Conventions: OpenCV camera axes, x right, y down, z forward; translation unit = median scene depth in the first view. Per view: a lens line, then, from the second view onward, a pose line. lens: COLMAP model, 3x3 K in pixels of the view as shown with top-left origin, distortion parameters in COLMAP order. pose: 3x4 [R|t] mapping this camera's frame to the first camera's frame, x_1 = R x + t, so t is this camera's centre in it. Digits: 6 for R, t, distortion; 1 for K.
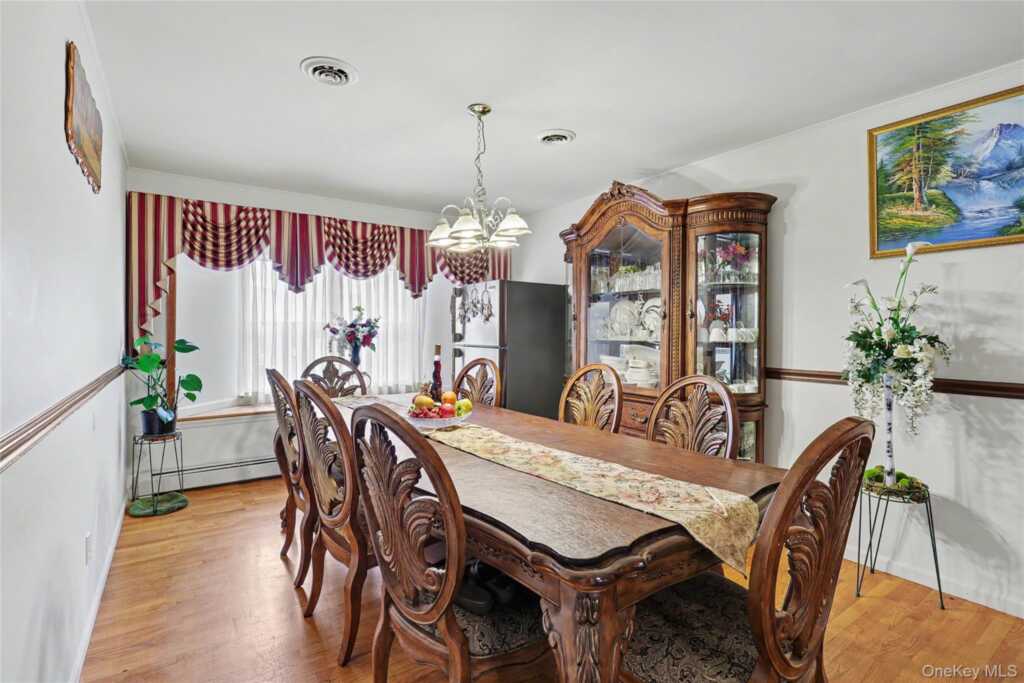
lens RADIAL K [[490.2, 0, 509.2], [0, 490.2, 332.4], [0, 0, 1]] dist [-0.006128, 0.000524]
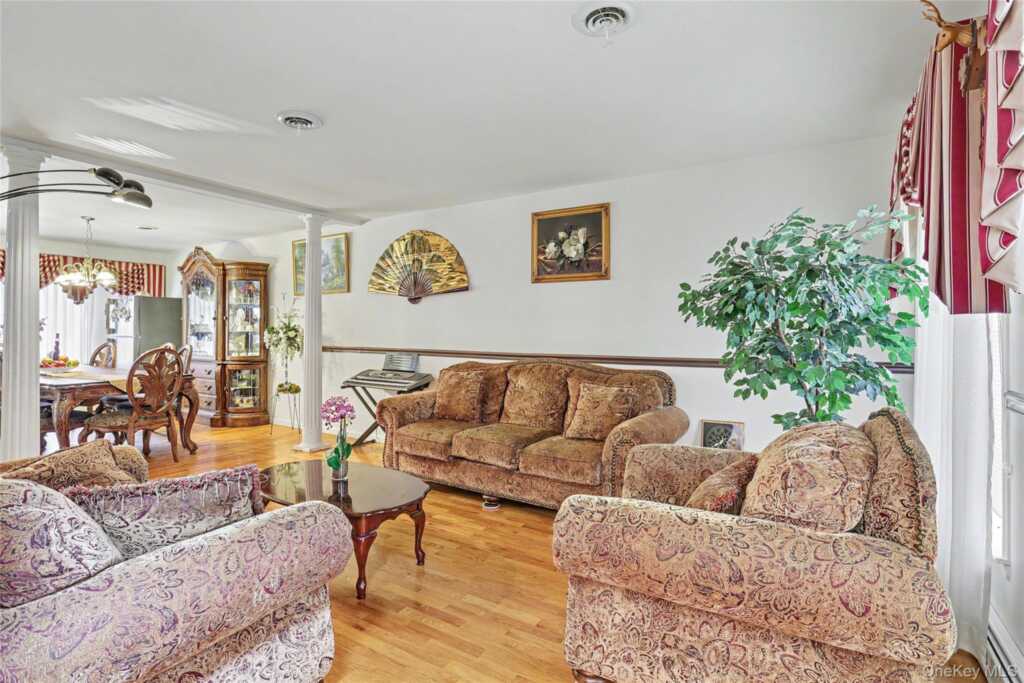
lens RADIAL K [[492.8, 0, 506.5], [0, 492.8, 328.1], [0, 0, 1]] dist [-0.005994, 0.000612]
pose [[0.915110, -0.002154, 0.403199, 0.478746], [0.002415, 0.999997, -0.000138, 0.004596], [-0.403198, 0.001100, 0.915112, -1.055389]]
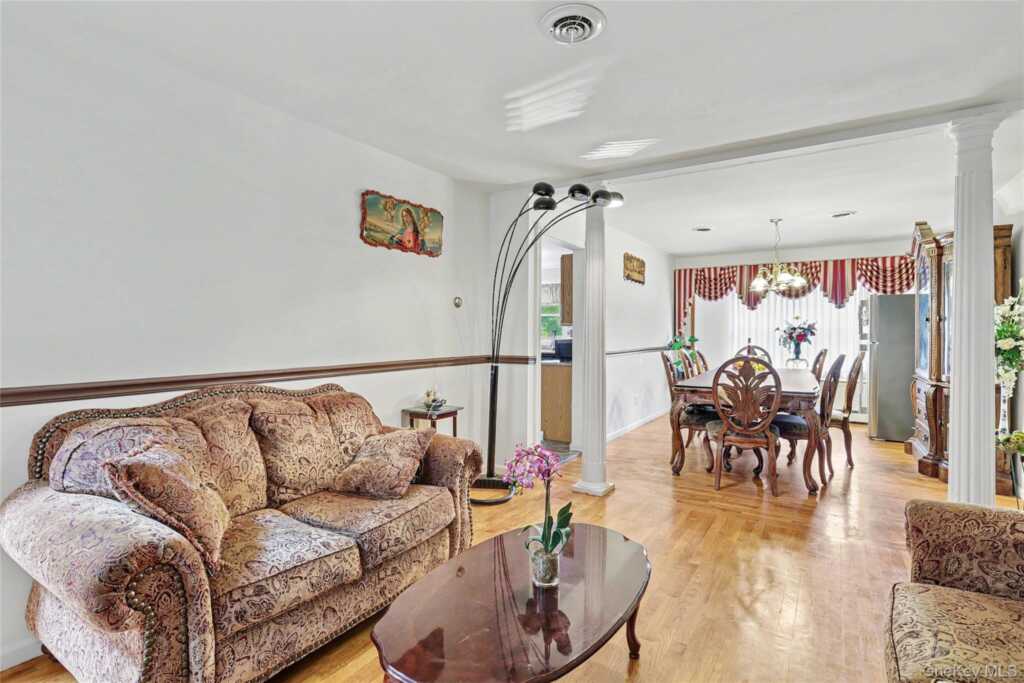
lens RADIAL K [[490.2, 0, 509.2], [0, 490.2, 332.4], [0, 0, 1]] dist [-0.006128, 0.000524]
pose [[0.386176, -0.003758, -0.922417, 0.910411], [-0.000039, 0.999992, -0.004090, 0.005835], [0.922425, 0.001616, 0.386173, -0.516398]]
